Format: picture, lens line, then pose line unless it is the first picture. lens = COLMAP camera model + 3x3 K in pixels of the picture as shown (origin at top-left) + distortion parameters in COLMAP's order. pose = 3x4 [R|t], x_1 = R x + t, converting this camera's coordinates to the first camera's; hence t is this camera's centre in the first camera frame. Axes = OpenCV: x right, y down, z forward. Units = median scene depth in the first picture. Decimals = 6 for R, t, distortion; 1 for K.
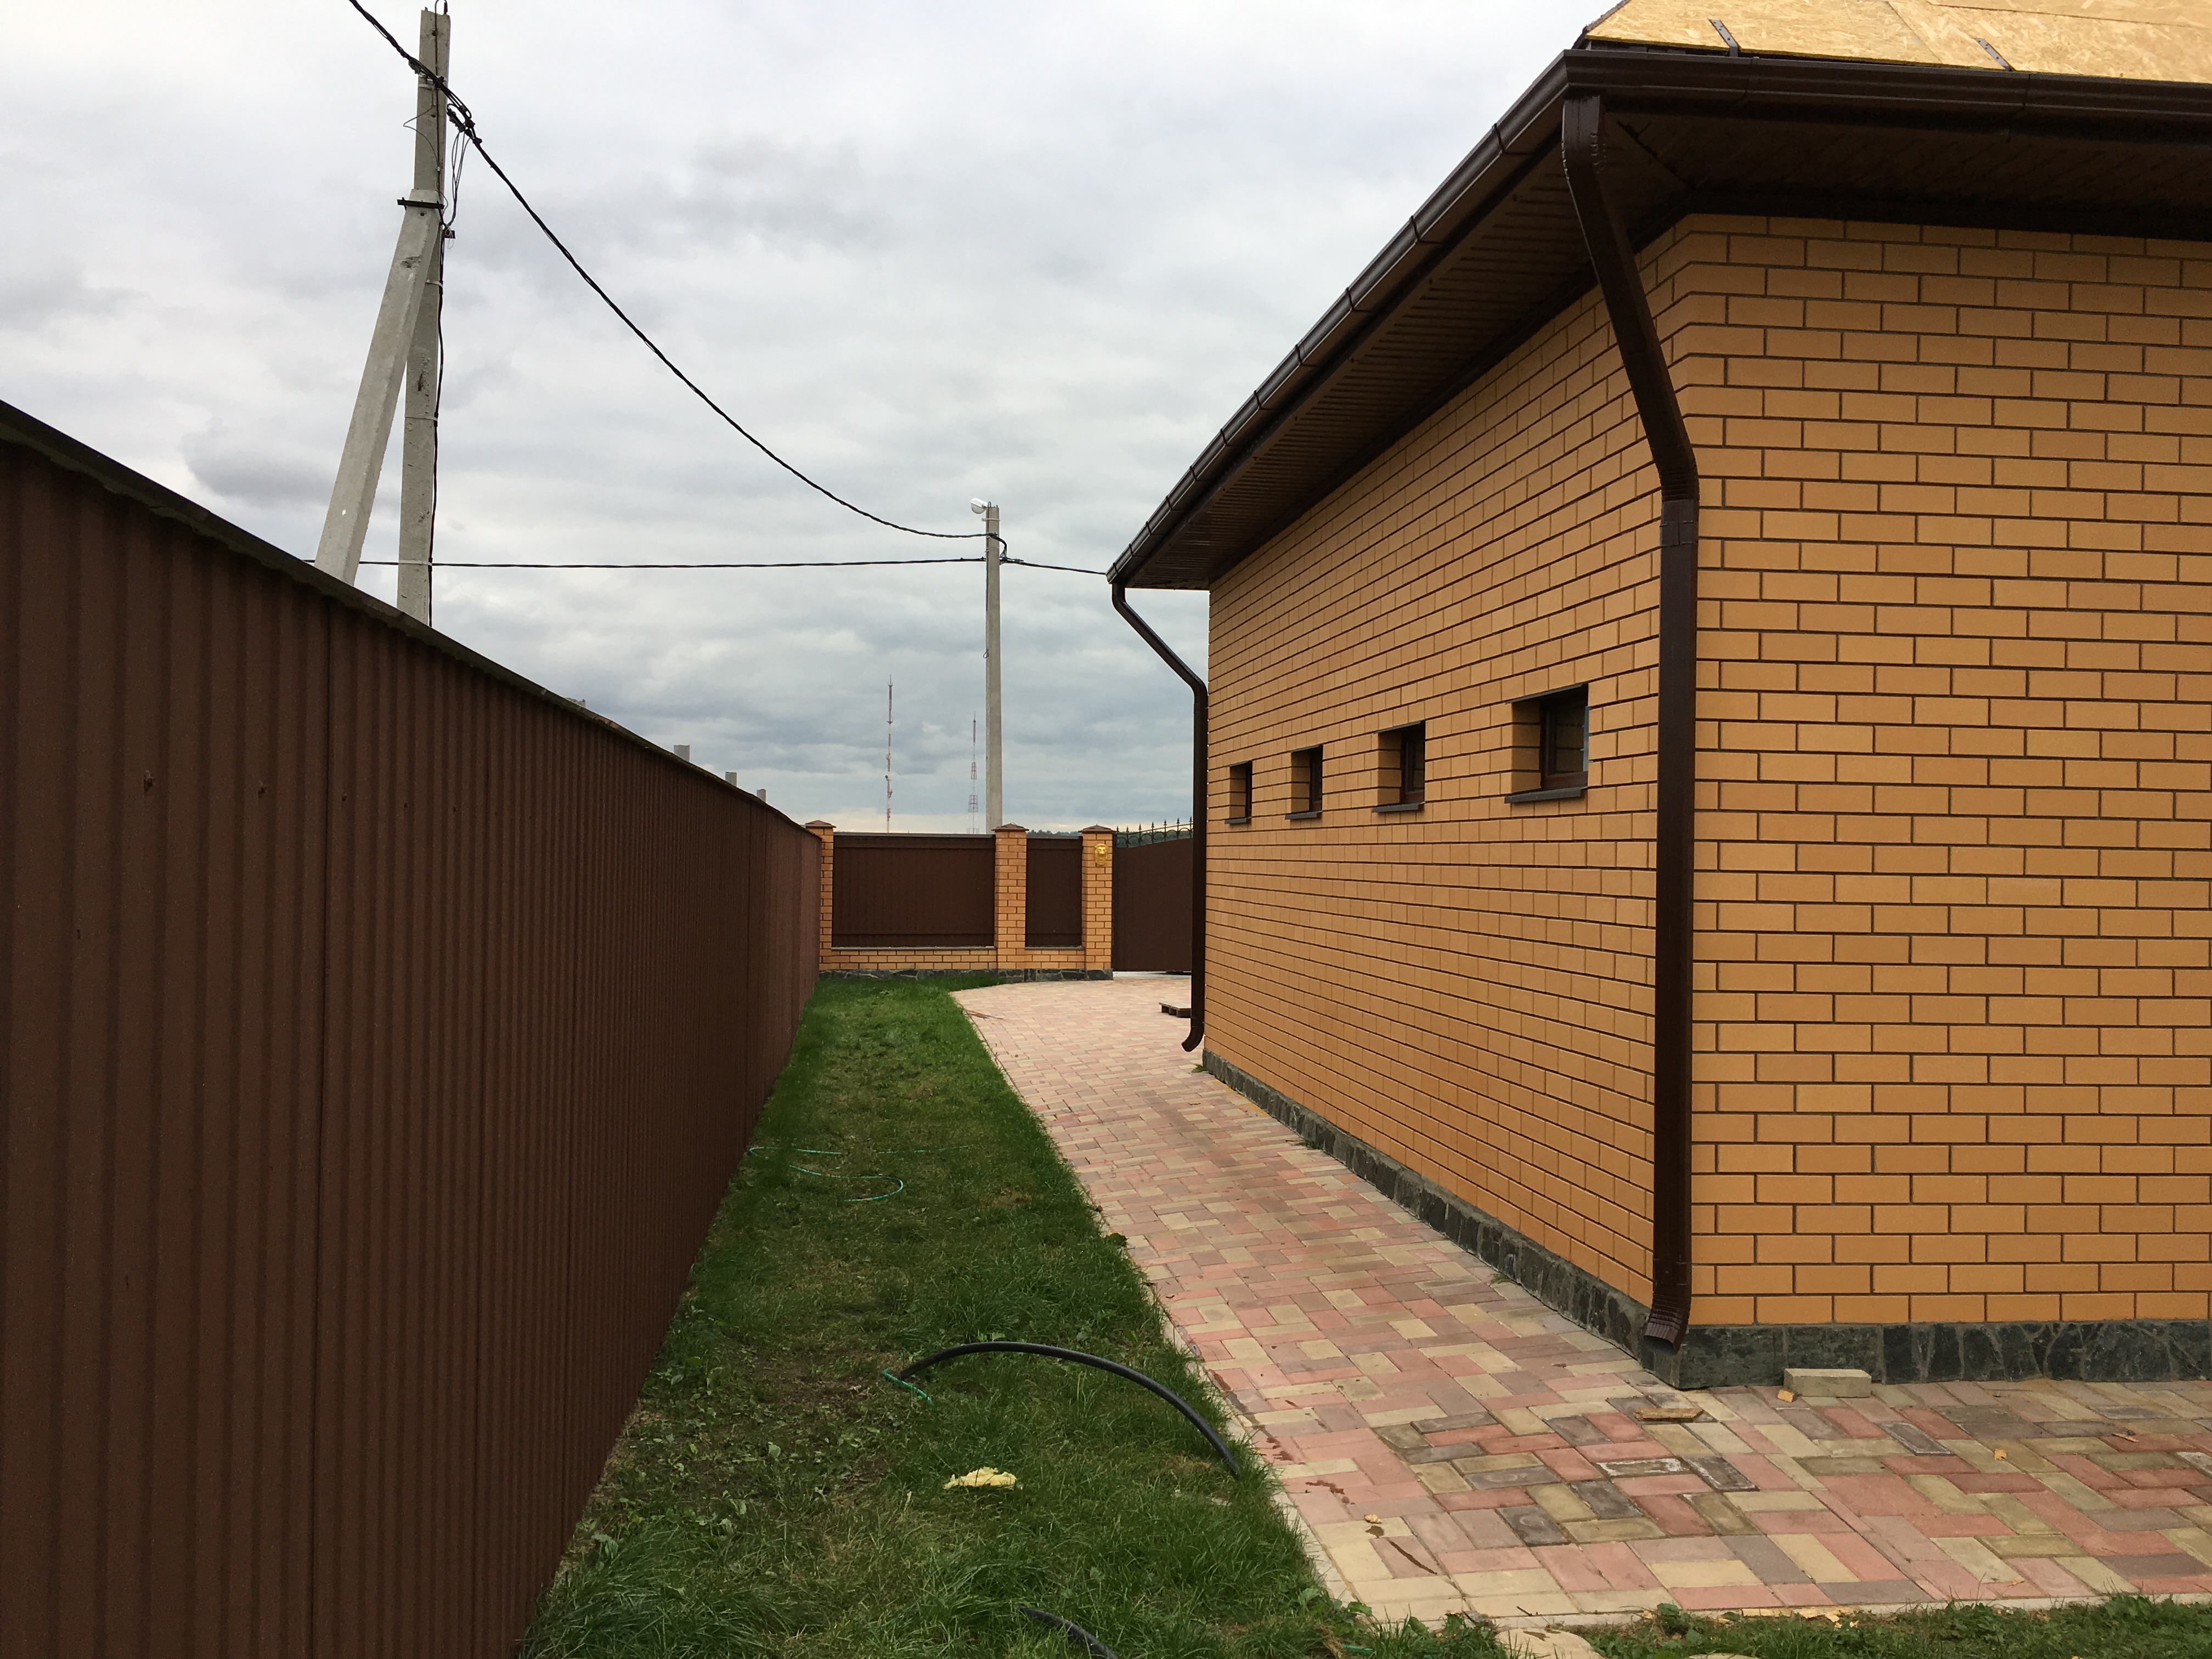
lens RADIAL K [[1859.3, 0, 1116.3], [0, 1859.3, 839.9], [0, 0, 1]] dist [0.076566, -0.082987]
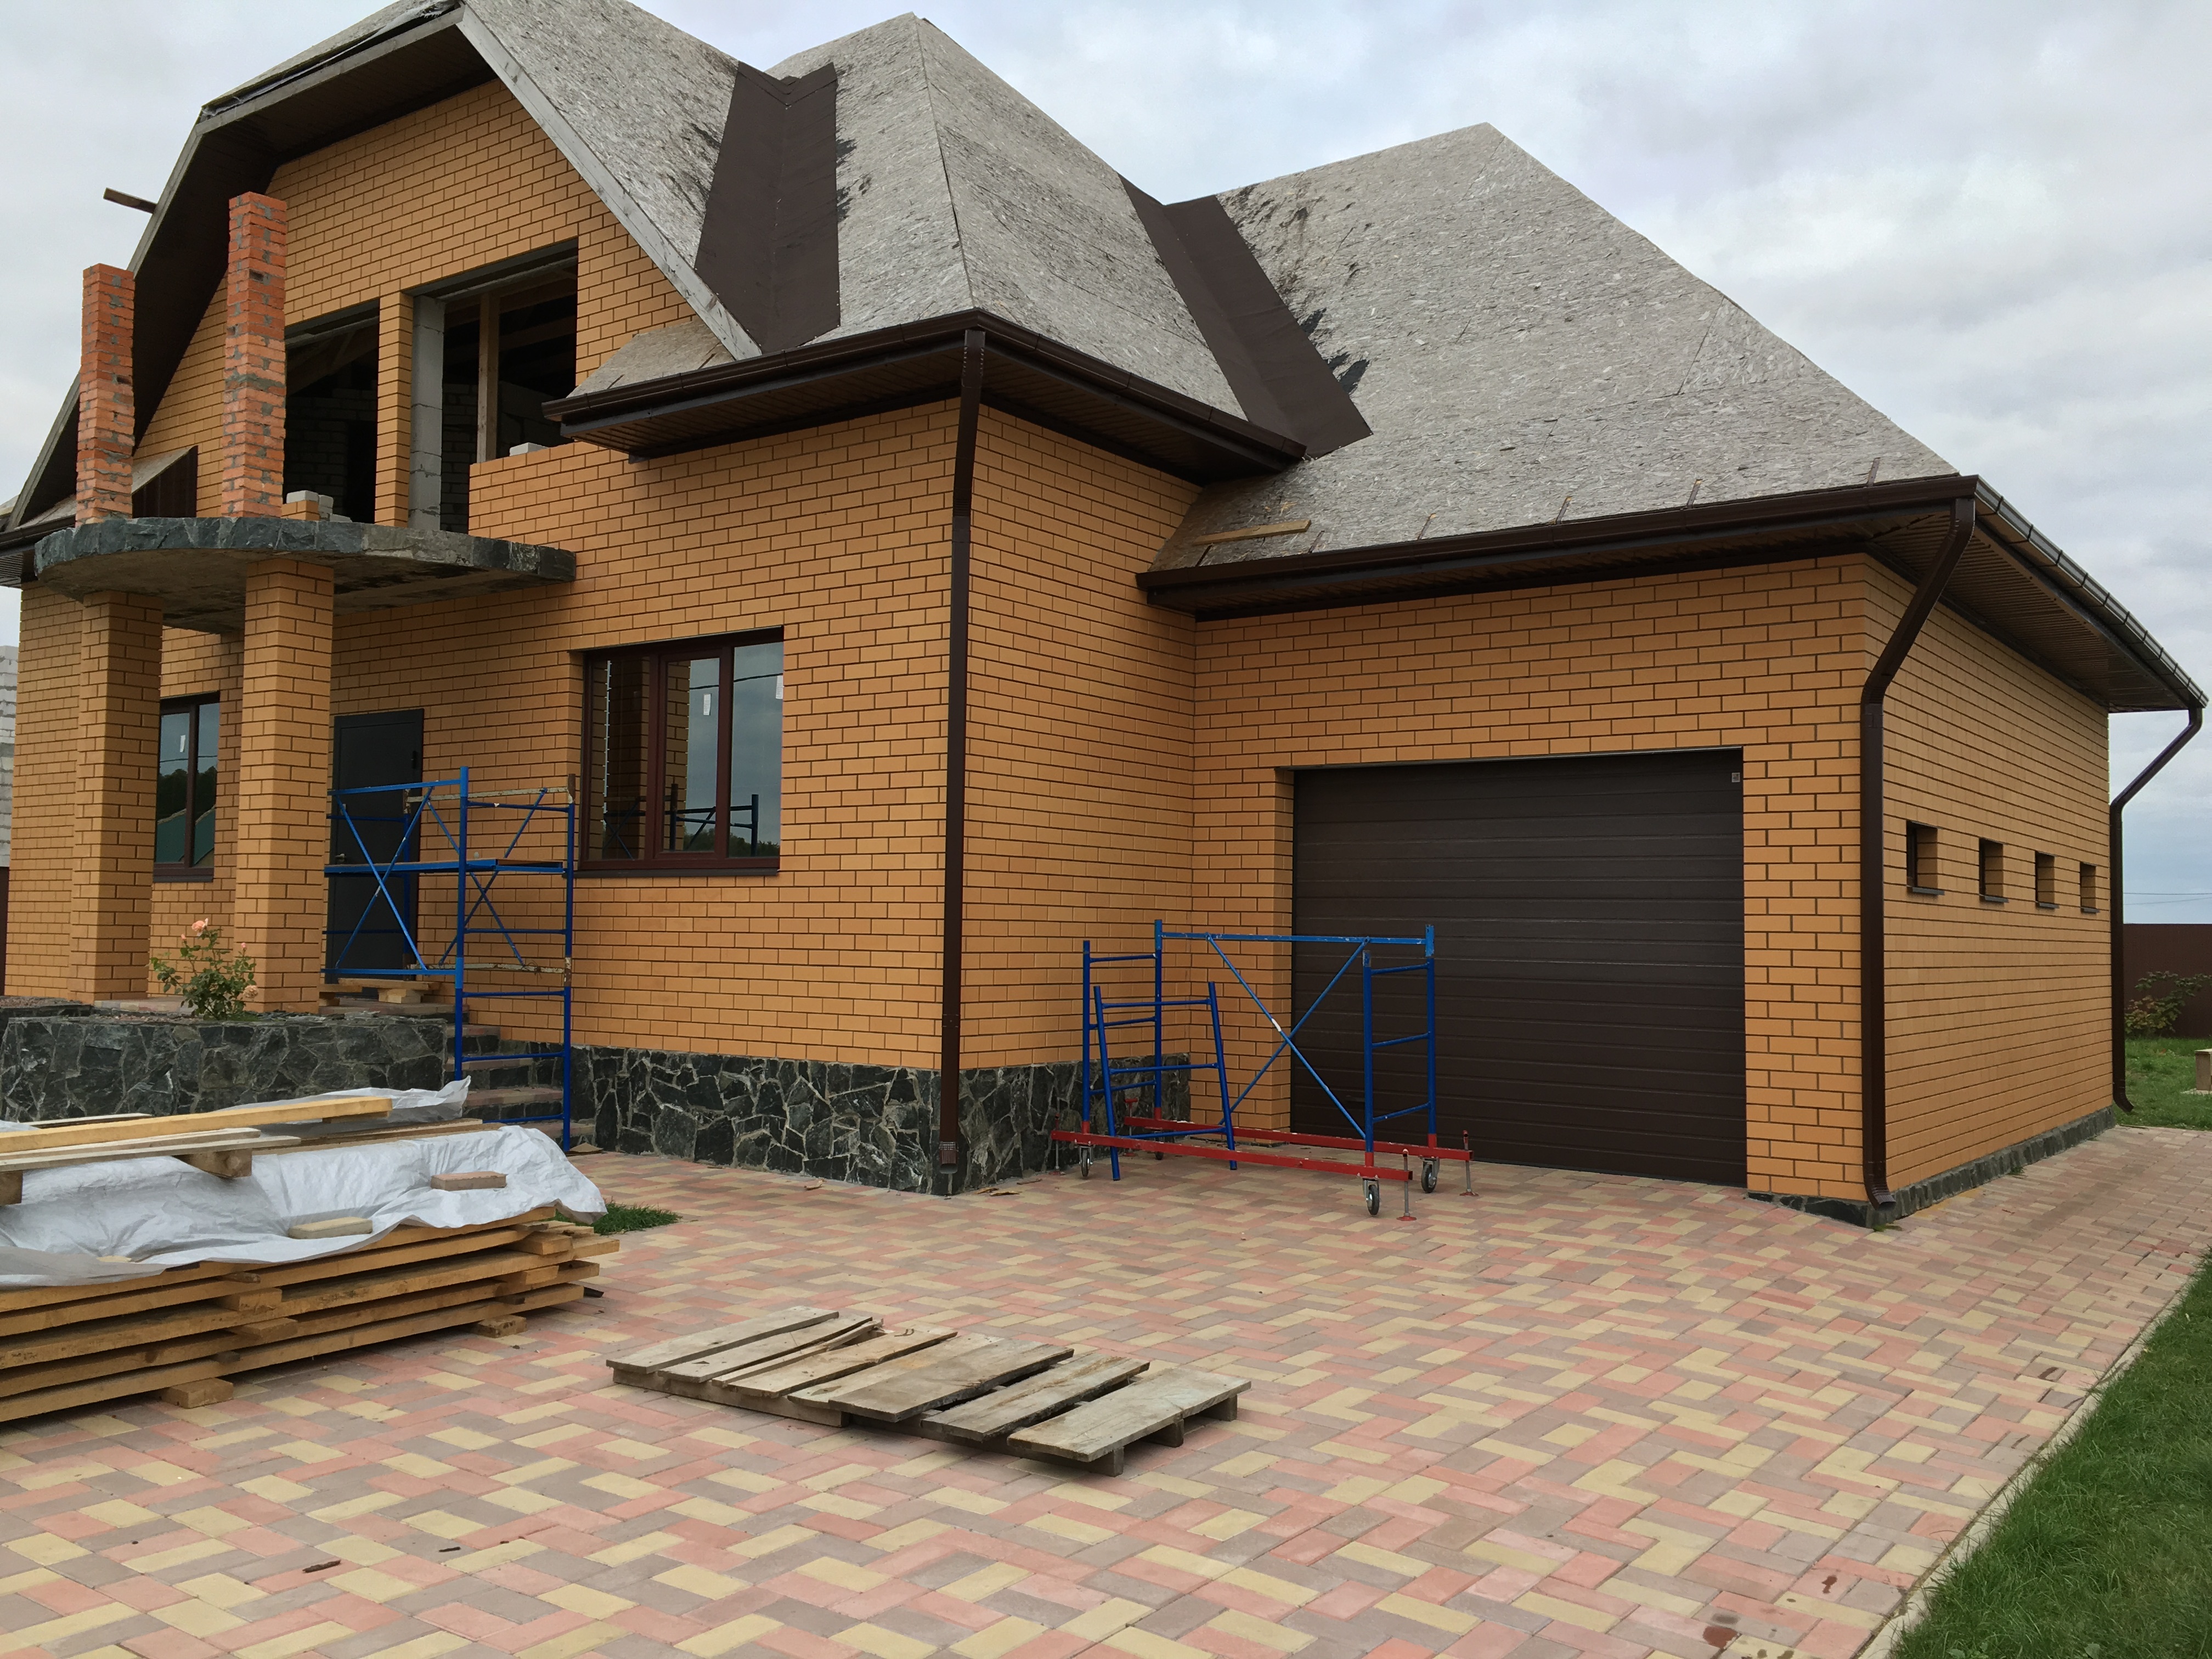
lens RADIAL K [[1859.3, 0, 1116.3], [0, 1859.3, 839.9], [0, 0, 1]] dist [0.076566, -0.082987]
pose [[-0.725082, 0.005975, 0.688636, -0.263741], [-0.033813, 0.998447, -0.044266, 0.017449], [-0.687832, -0.055381, -0.723755, 1.894269]]
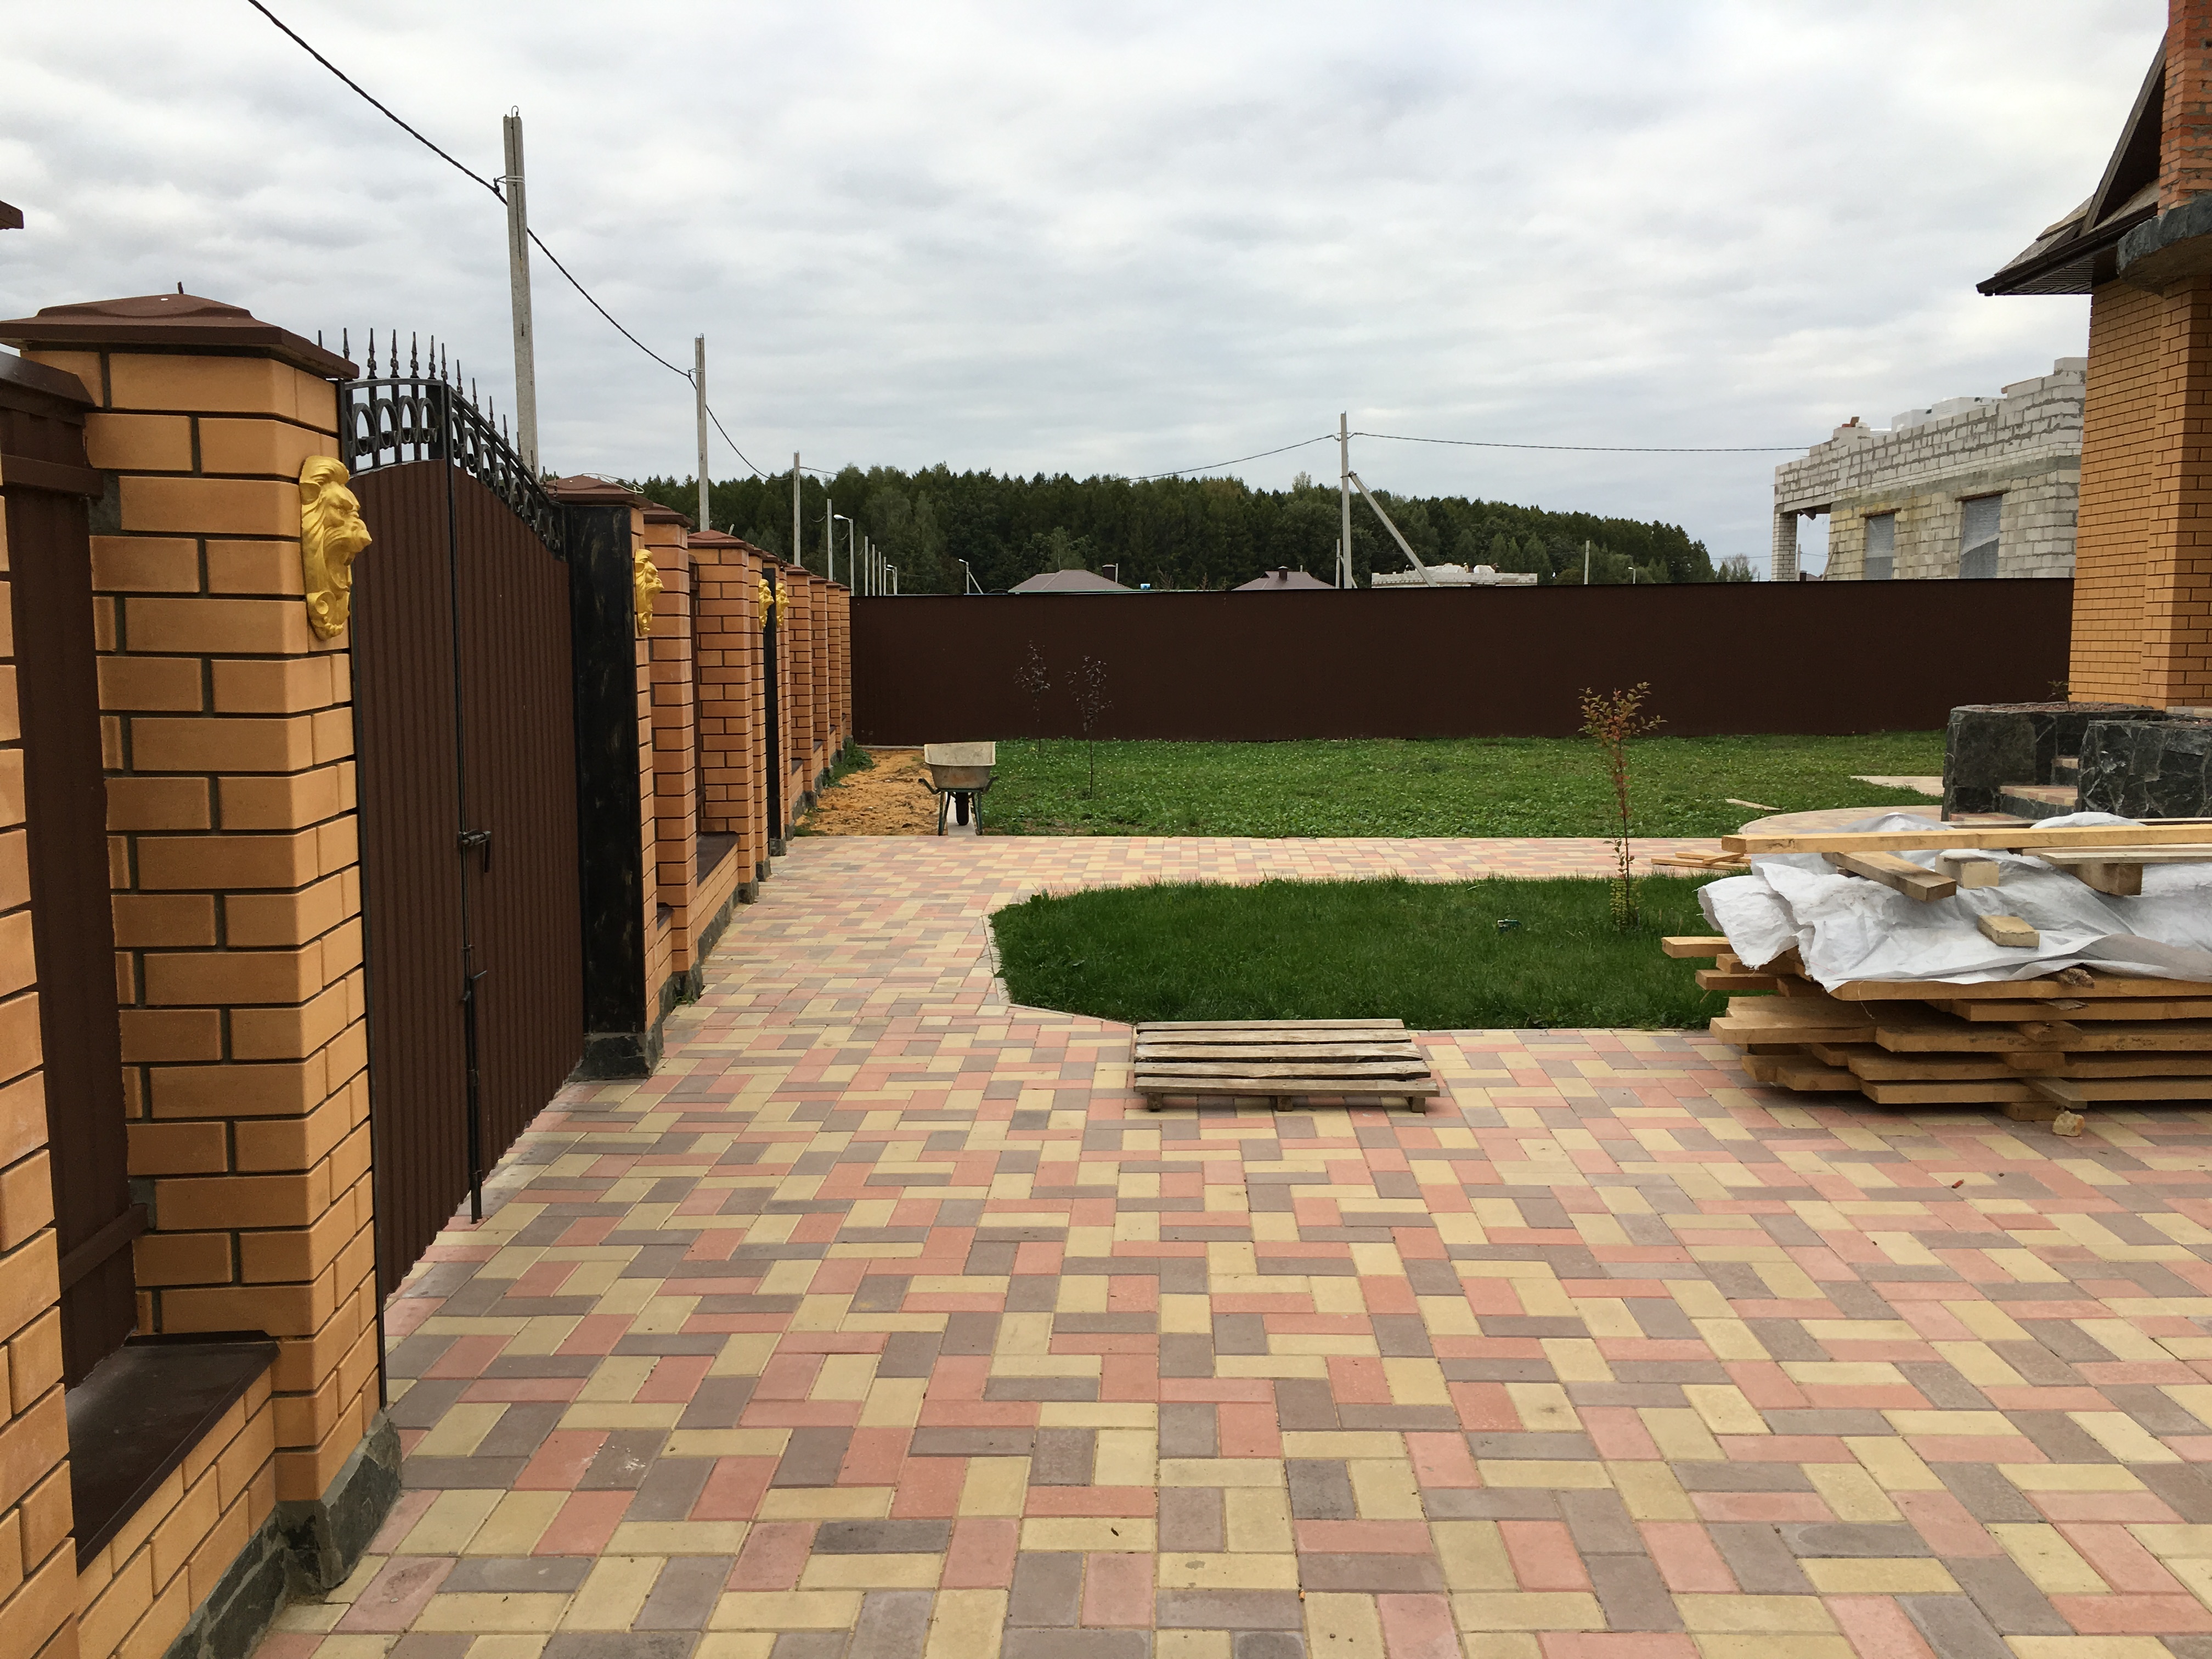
lens RADIAL K [[1859.3, 0, 1116.3], [0, 1859.3, 839.9], [0, 0, 1]] dist [0.076566, -0.082987]
pose [[0.157510, -0.122156, 0.979933, -0.151528], [-0.006021, 0.992182, 0.124651, 0.073059], [-0.987499, -0.025534, 0.155544, 2.102014]]
